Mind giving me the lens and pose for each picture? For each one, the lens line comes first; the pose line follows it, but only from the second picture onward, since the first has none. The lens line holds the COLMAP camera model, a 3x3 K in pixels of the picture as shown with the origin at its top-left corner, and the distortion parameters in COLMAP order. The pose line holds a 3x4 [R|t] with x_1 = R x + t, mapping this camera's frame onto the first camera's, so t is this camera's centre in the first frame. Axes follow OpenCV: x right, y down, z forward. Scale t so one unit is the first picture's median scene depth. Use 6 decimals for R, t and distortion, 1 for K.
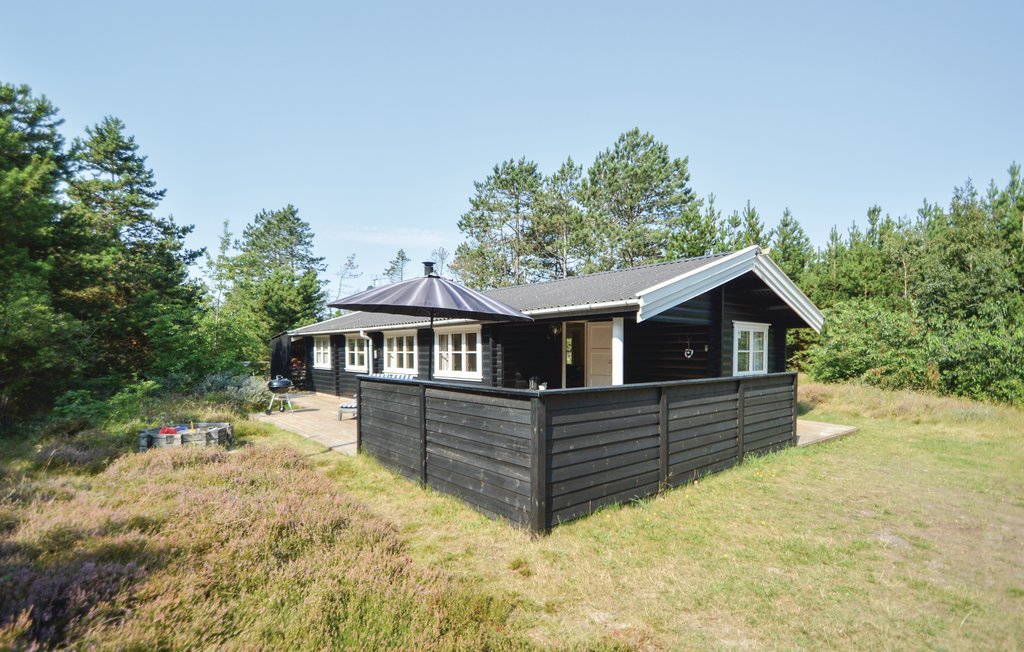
lens RADIAL K [[475.6, 0, 511.0], [0, 475.6, 367.7], [0, 0, 1]] dist [0.029192, -0.000133]
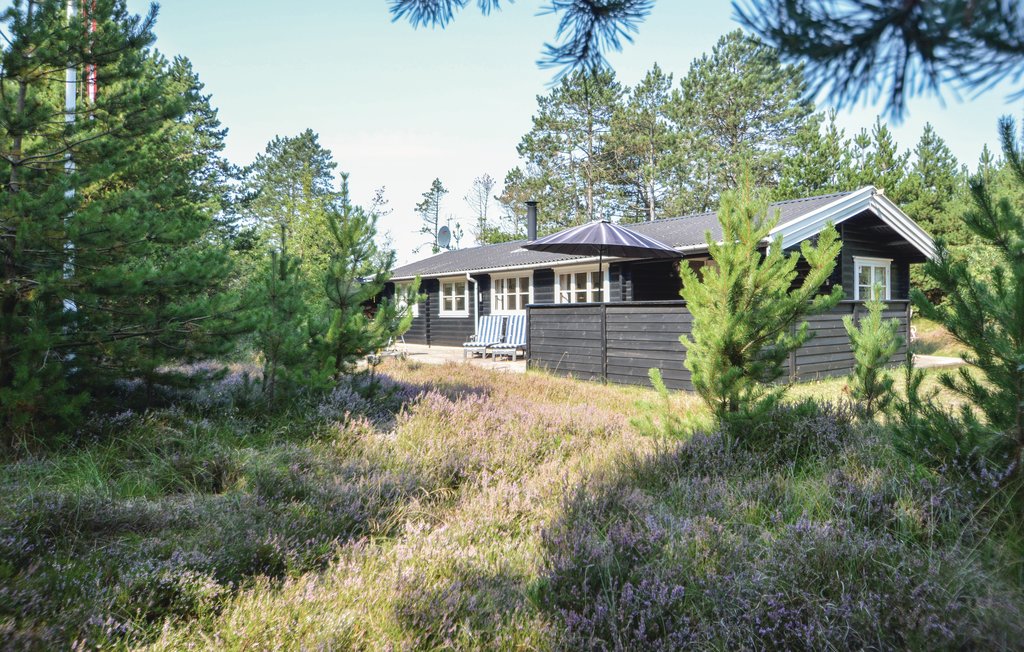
lens RADIAL K [[678.4, 0, 512.0], [0, 678.4, 326.0], [0, 0, 1]] dist [-0.005077, -0.000163]
pose [[0.998303, -0.009802, -0.057410, -0.066333], [0.008939, 0.999844, -0.015264, 0.024152], [0.057551, 0.014725, 0.998234, -0.175549]]
